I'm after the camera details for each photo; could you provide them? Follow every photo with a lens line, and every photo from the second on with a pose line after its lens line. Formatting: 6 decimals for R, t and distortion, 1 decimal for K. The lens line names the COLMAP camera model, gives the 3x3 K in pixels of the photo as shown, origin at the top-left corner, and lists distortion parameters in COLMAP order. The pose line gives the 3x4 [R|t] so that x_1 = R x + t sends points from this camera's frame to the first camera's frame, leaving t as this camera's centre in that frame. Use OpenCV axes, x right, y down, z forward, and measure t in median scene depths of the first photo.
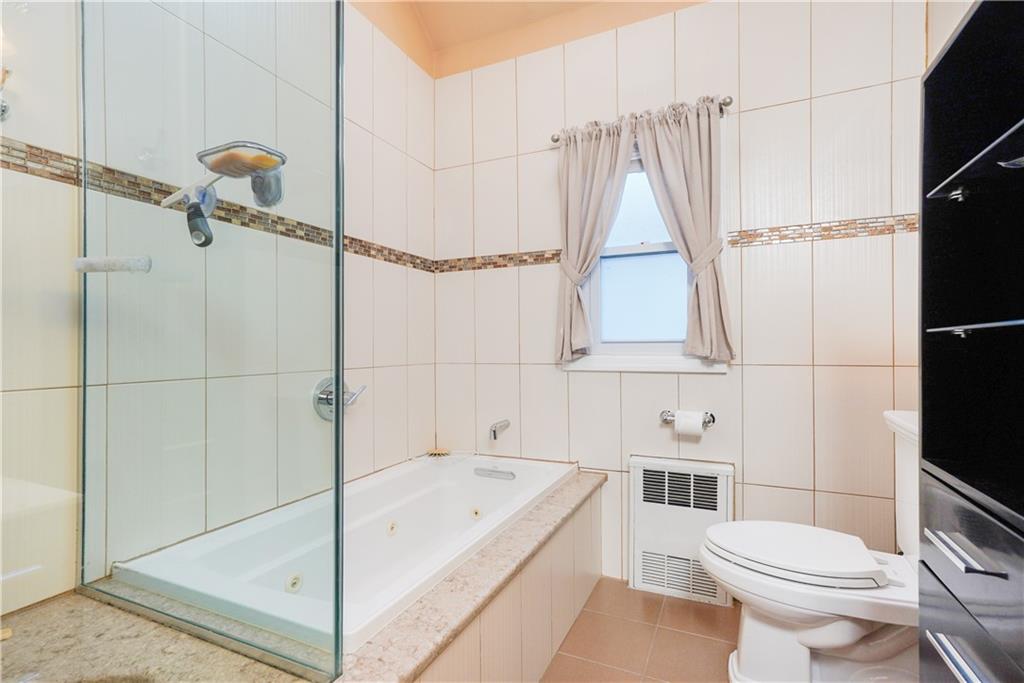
lens RADIAL K [[478.4, 0, 512.0], [0, 478.4, 341.5], [0, 0, 1]] dist [0.001900, 0.000038]
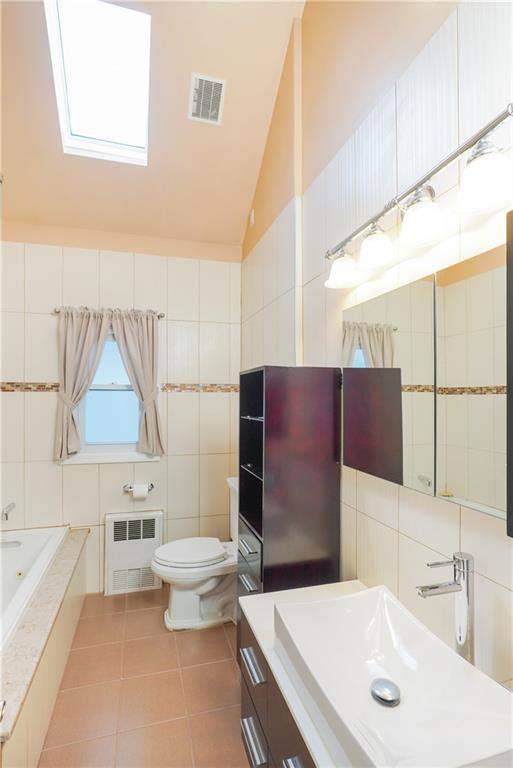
lens RADIAL K [[358.5, 0, 230.7], [0, 358.5, 384.4], [0, 0, 1]] dist [-0.013910, 0.000087]
pose [[0.776215, 0.030040, 0.629752, -0.212383], [-0.009530, 0.999309, -0.035923, -0.175667], [-0.630396, 0.021882, 0.775965, -0.248207]]
